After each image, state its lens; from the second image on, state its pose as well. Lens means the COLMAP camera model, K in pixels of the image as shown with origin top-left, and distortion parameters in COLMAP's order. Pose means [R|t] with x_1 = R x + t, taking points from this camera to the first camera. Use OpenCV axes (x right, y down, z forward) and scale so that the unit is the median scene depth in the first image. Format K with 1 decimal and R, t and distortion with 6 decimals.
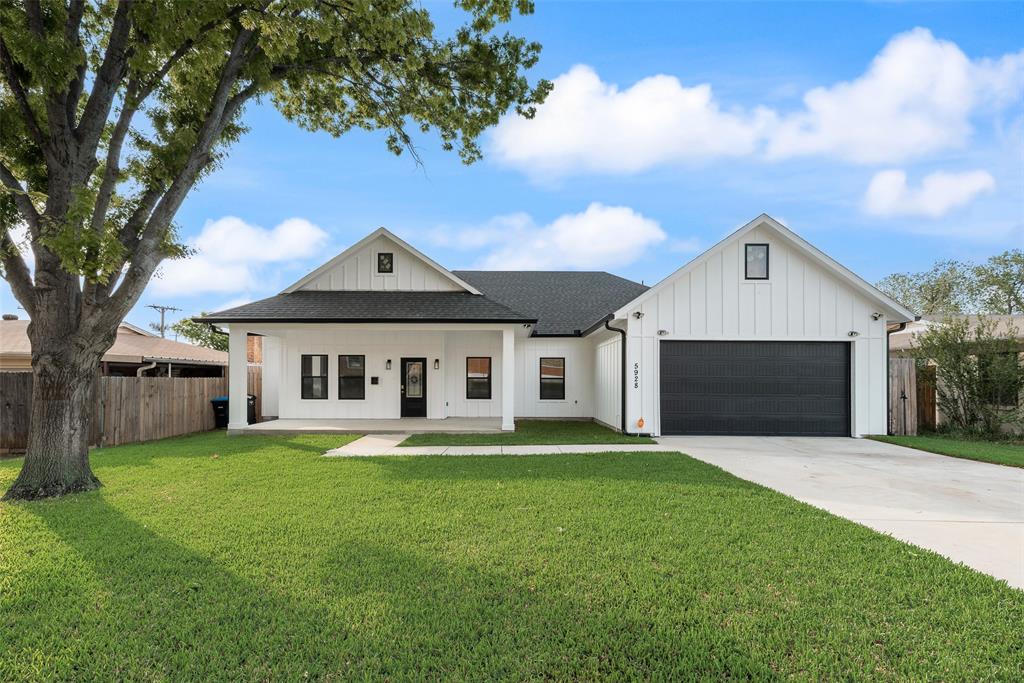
lens RADIAL K [[416.7, 0, 513.0], [0, 416.7, 349.4], [0, 0, 1]] dist [0.001813, -0.000088]
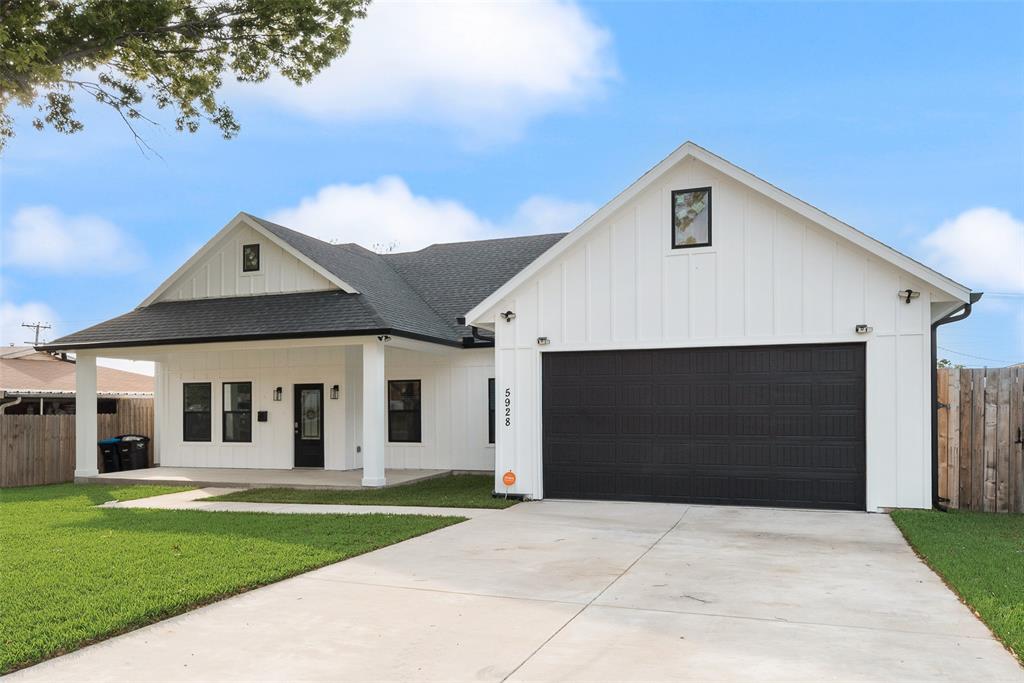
lens RADIAL K [[768.4, 0, 512.0], [0, 768.4, 341.5], [0, 0, 1]] dist [-0.002662, -0.000769]
pose [[0.936996, -0.041592, -0.346856, 0.647907], [0.036471, 0.999108, -0.021281, -0.013701], [0.347432, 0.007290, 0.937677, -0.131677]]
